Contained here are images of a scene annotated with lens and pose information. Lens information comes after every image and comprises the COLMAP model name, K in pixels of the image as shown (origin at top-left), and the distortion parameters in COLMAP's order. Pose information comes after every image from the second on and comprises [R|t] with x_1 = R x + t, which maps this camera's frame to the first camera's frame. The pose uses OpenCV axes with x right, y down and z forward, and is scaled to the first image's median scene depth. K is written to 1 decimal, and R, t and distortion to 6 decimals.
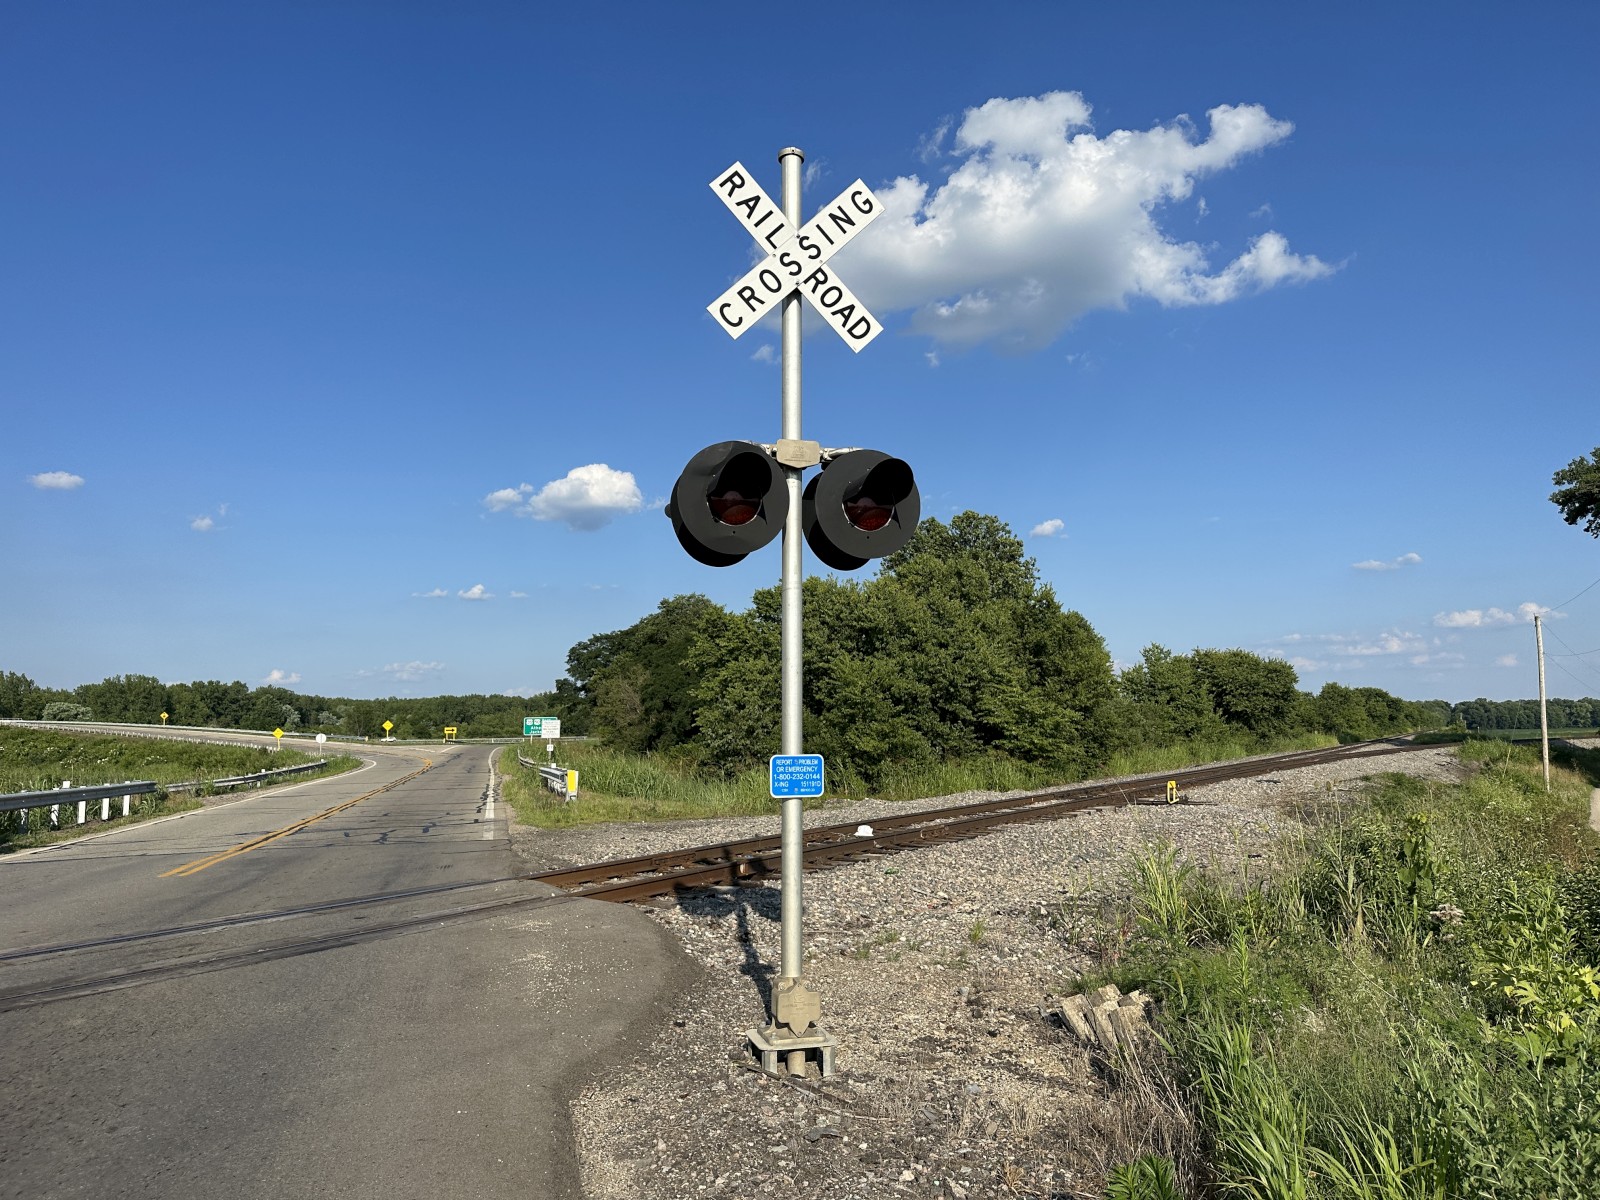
lens RADIAL K [[1160.1, 0, 823.4], [0, 1160.1, 614.7], [0, 0, 1]] dist [0.084844, -0.095050]
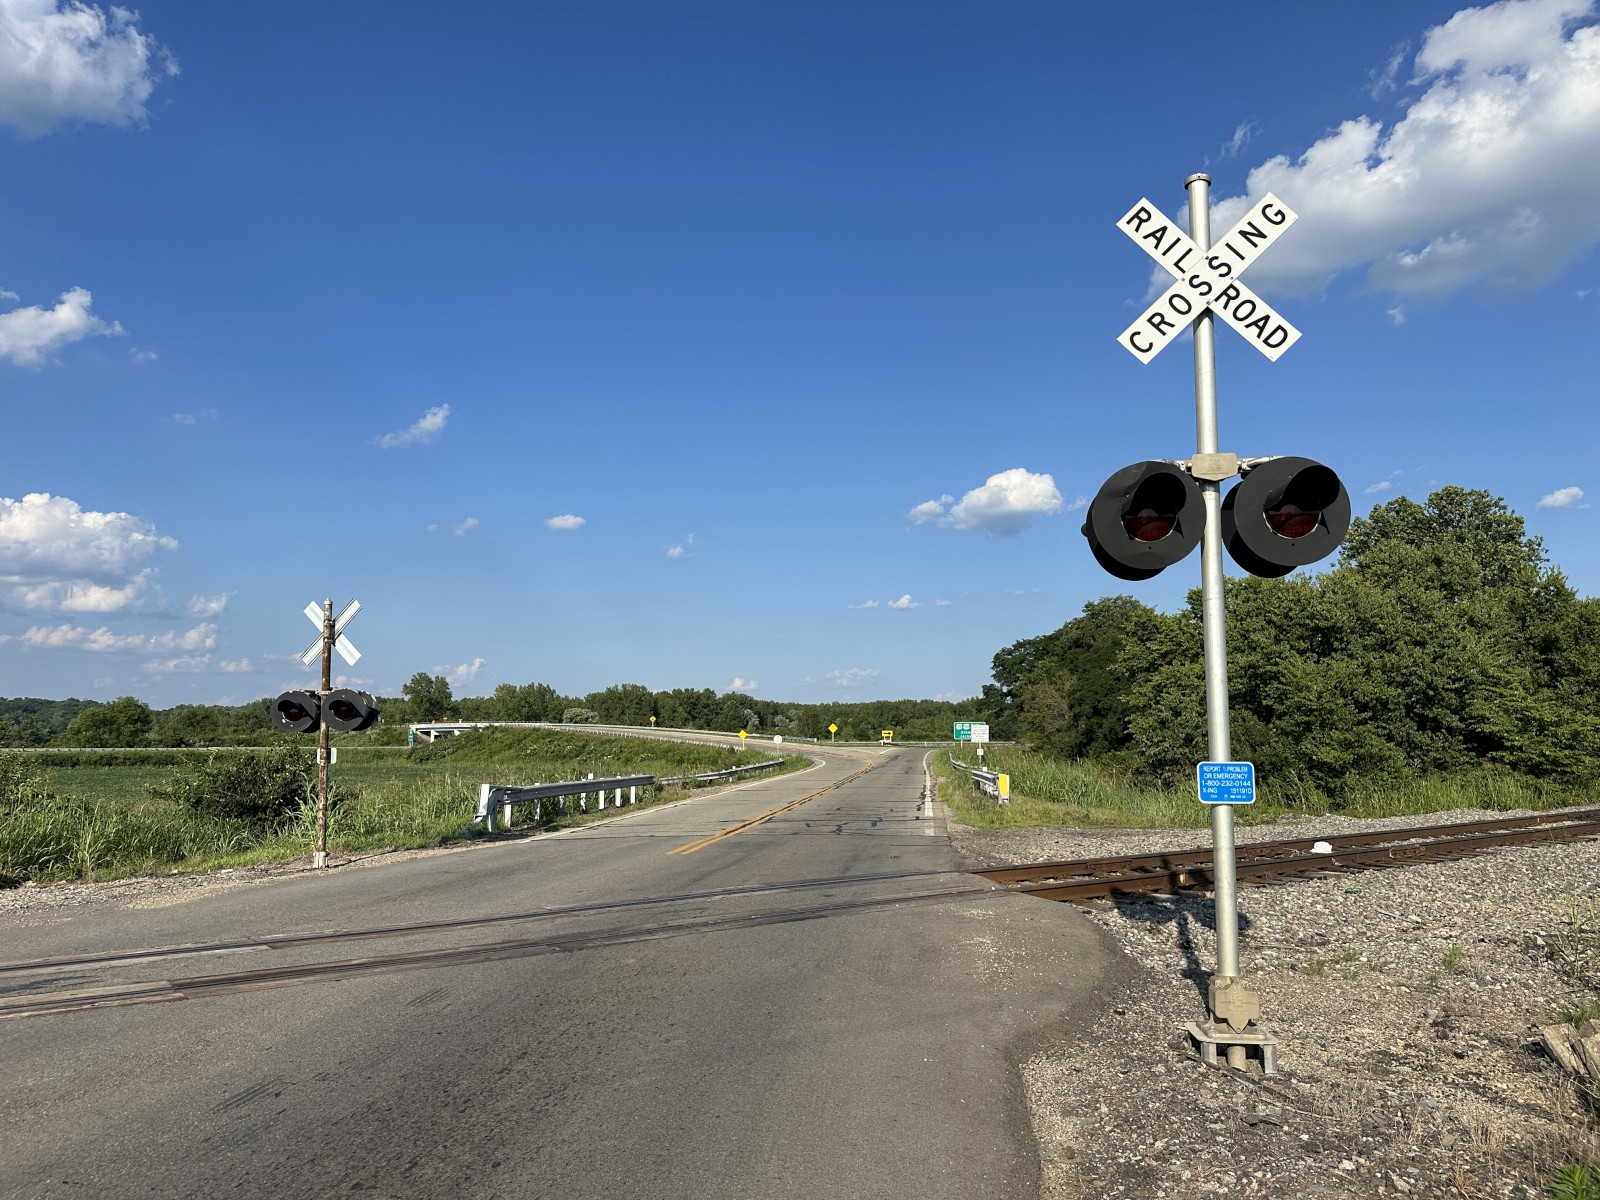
lens RADIAL K [[1160.1, 0, 773.2], [0, 1160.1, 599.9], [0, 0, 1]] dist [0.084844, -0.095050]
pose [[0.919879, -0.039781, -0.390179, 0.002962], [0.033172, 0.999169, -0.023666, -0.001490], [0.390797, 0.008826, 0.920435, -0.015980]]
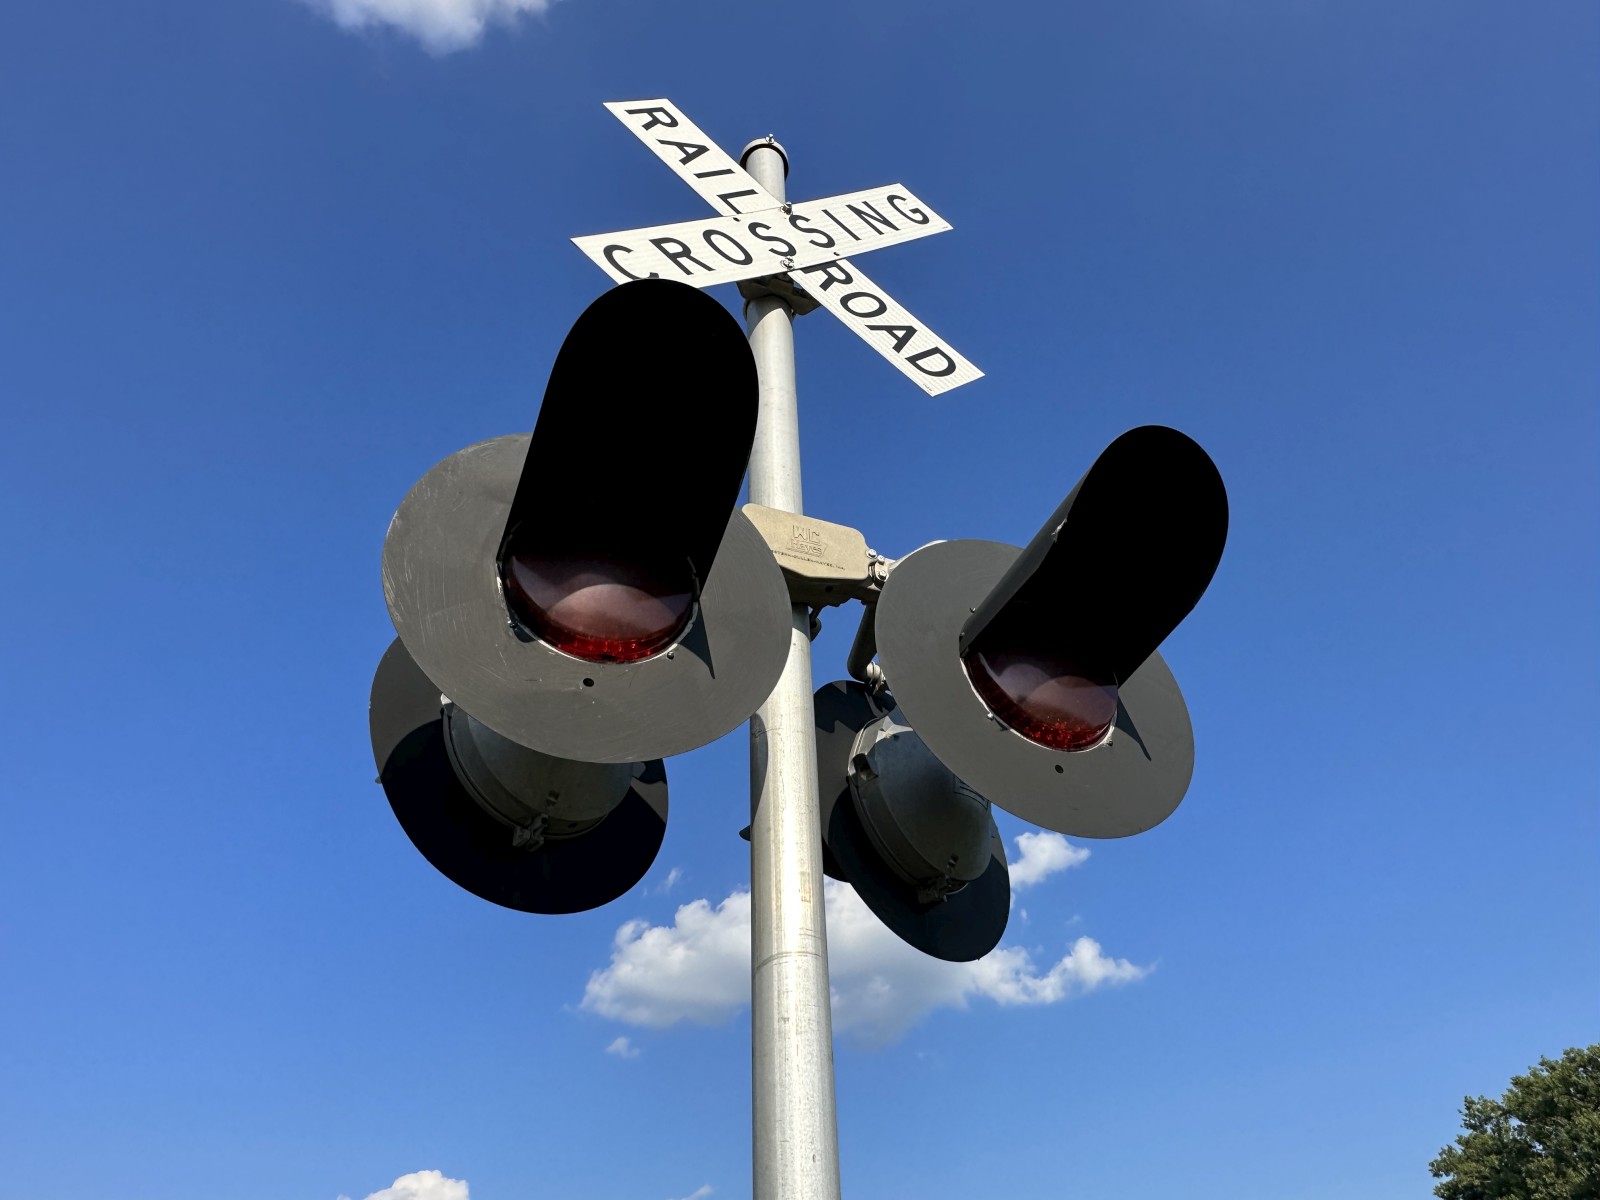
lens RADIAL K [[1081.1, 0, 790.2], [0, 1081.1, 595.7], [0, 0, 1]] dist [-0.017788, 0.005599]
pose [[0.995336, 0.042464, 0.086621, -0.007901], [0.015823, 0.813891, -0.580801, 0.007676], [-0.095163, 0.579463, 0.809424, 0.115423]]
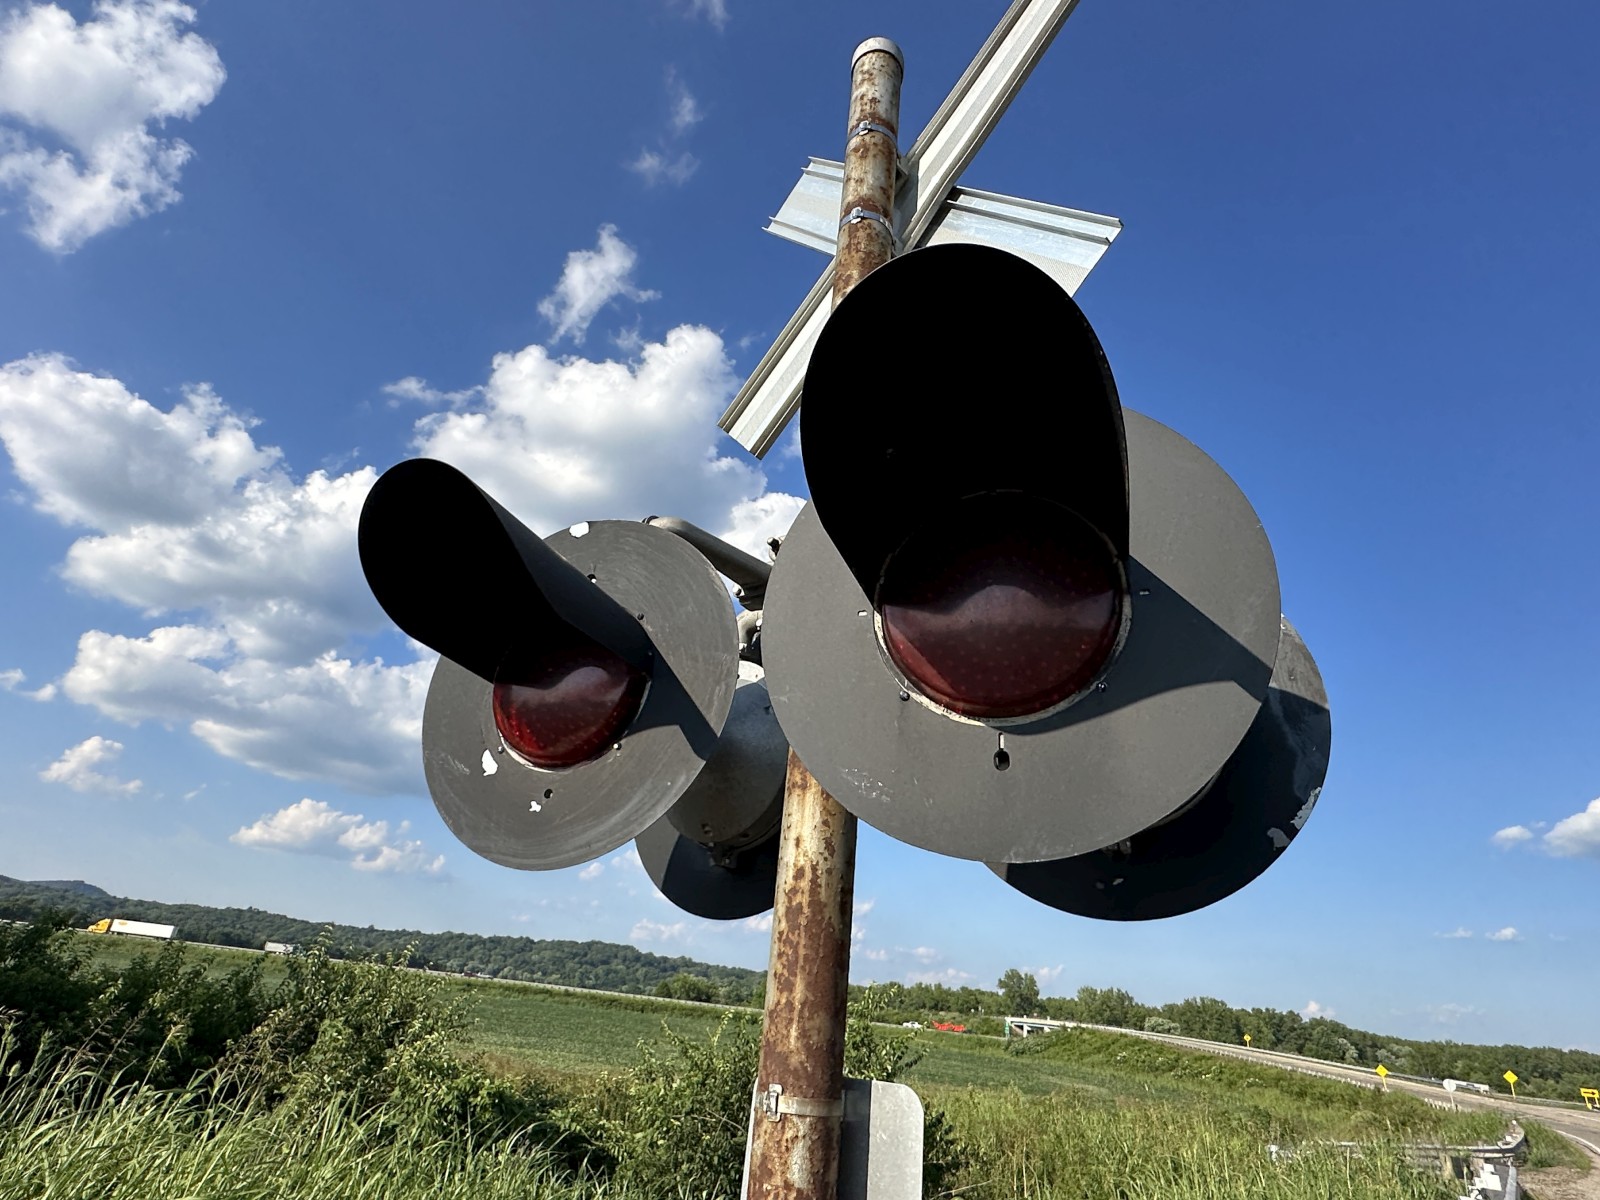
lens RADIAL K [[880.7, 0, 798.0], [0, 880.7, 602.5], [0, 0, 1]] dist [-0.001655, 0.000457]
pose [[0.608839, -0.264072, -0.748052, -0.209405], [-0.031753, 0.934101, -0.355593, 0.024349], [0.792658, 0.240252, 0.560332, 0.224241]]
